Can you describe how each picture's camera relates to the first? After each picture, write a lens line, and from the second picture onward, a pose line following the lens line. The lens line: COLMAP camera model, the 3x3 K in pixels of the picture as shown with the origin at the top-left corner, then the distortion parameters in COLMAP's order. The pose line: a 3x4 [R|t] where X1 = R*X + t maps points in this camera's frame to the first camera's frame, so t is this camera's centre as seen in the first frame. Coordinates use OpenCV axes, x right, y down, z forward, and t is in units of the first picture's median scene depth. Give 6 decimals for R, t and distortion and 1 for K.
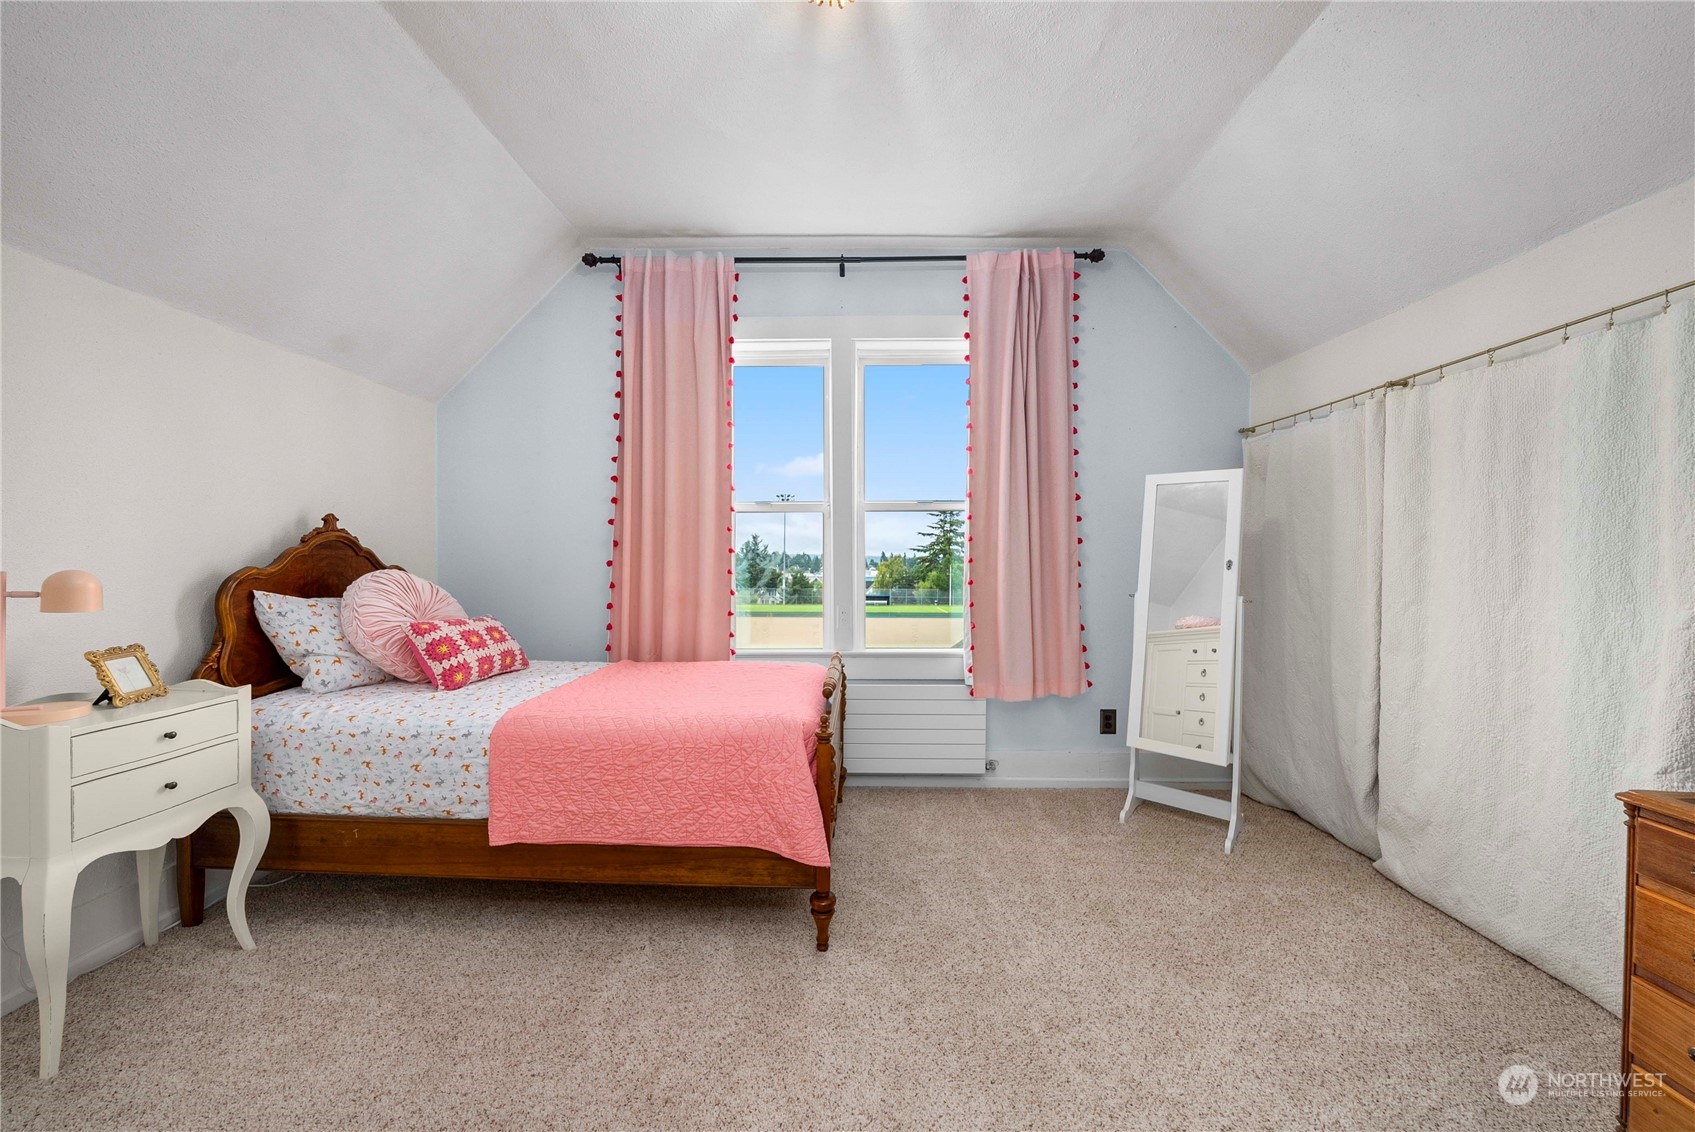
lens RADIAL K [[605.8, 0, 847.5], [0, 605.8, 566.0], [0, 0, 1]] dist [0.000196, 0.000003]
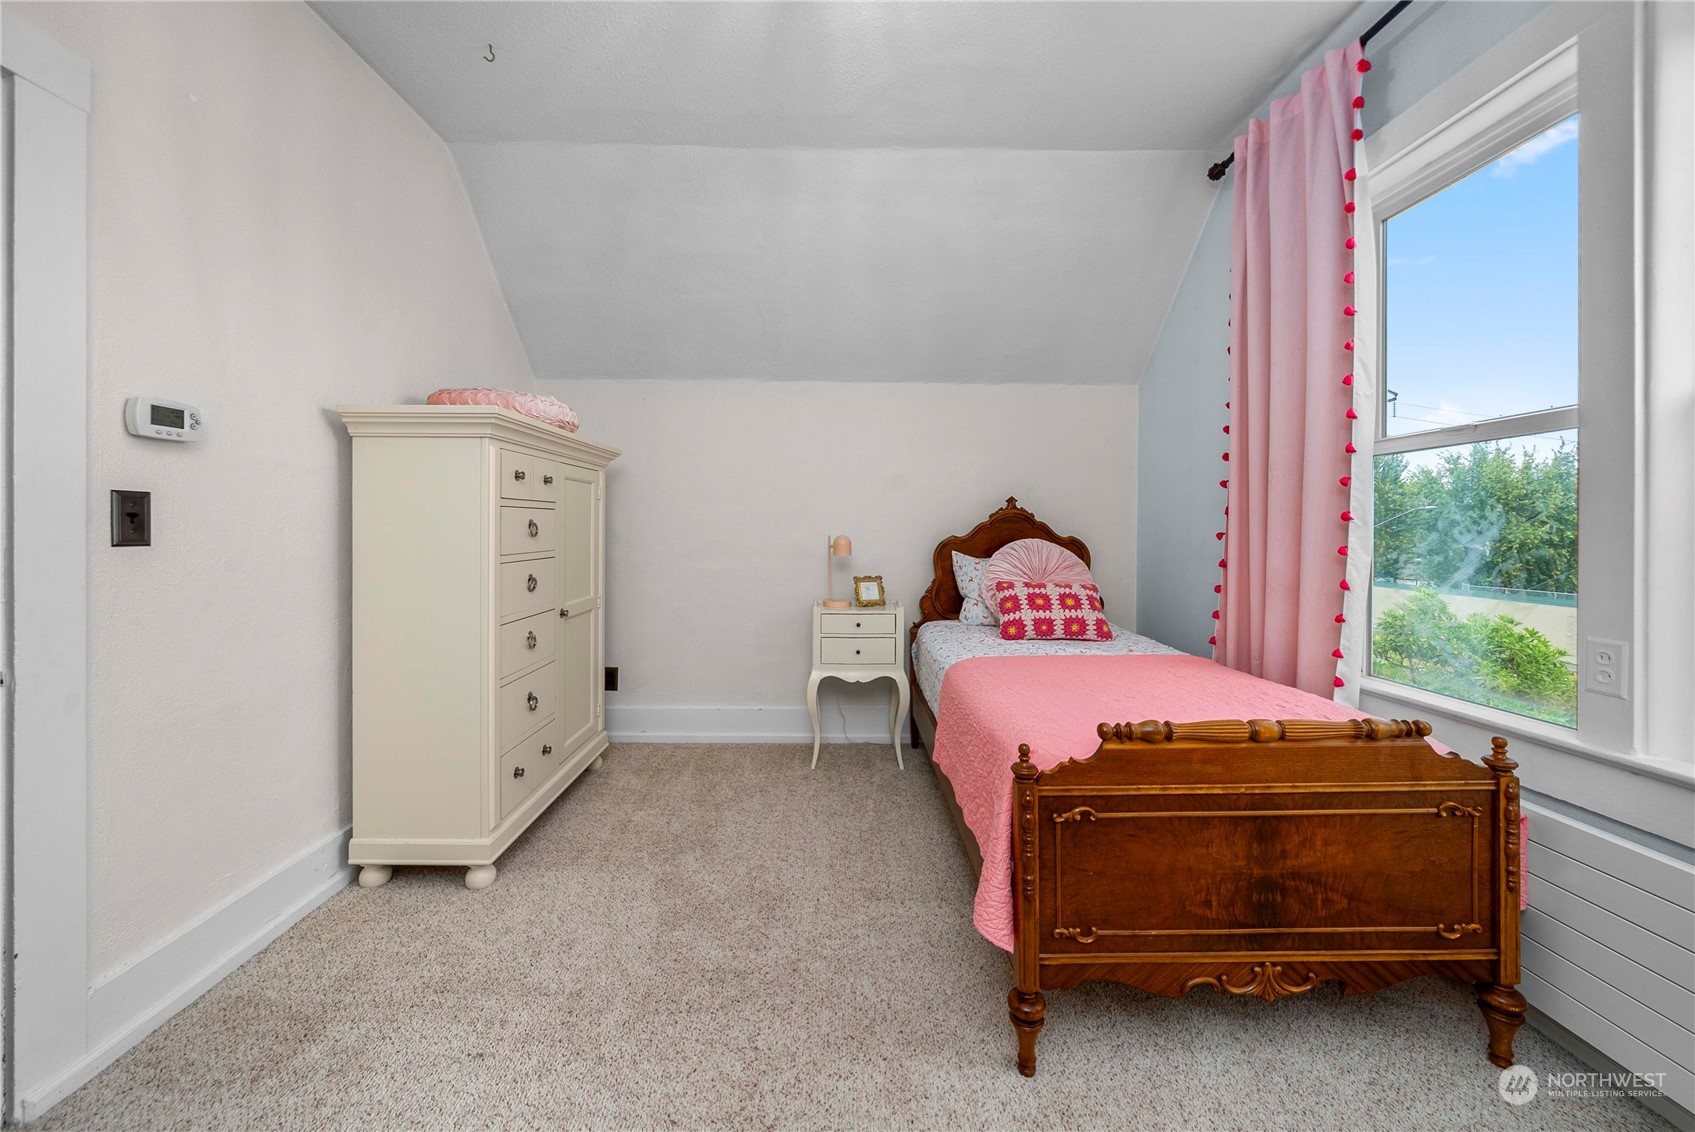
lens RADIAL K [[653.9, 0, 848.6], [0, 653.9, 532.3], [0, 0, 1]] dist [-0.006570, 0.000043]
pose [[0.020663, 0.002545, -0.999783, 0.603415], [-0.015469, 0.999878, 0.002226, -0.005350], [0.999667, 0.015420, 0.020700, 0.630832]]
